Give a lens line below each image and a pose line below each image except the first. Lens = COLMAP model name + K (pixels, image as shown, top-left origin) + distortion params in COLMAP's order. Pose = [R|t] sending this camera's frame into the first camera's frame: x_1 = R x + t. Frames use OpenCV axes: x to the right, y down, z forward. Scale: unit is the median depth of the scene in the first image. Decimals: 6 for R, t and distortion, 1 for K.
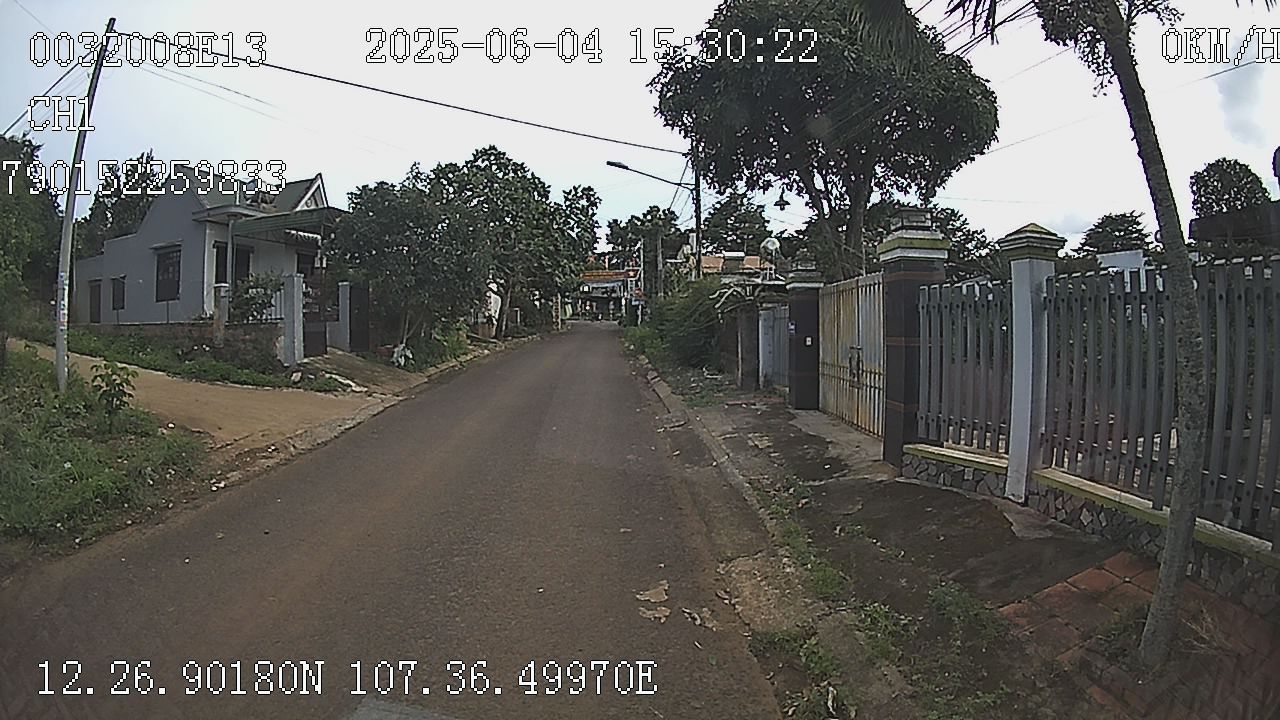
lens RADIAL K [[927.1, 0, 640.5], [0, 927.1, 369.3], [0, 0, 1]] dist [-0.270394, 0.000330]
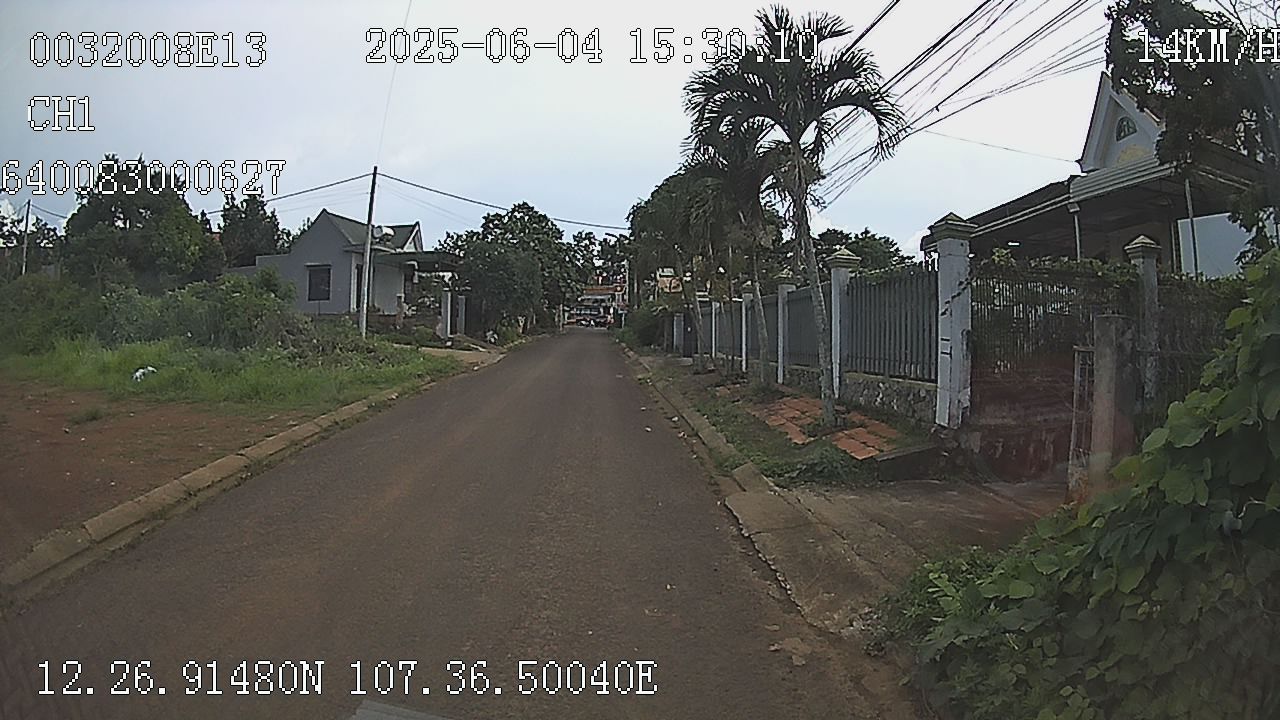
lens RADIAL K [[927.1, 0, 640.5], [0, 927.1, 369.3], [0, 0, 1]] dist [-0.270394, 0.000330]
pose [[0.999689, 0.020381, 0.014382, 0.012269], [-0.020235, 0.999743, -0.010238, 0.055764], [-0.014587, 0.009944, 0.999844, -0.765614]]
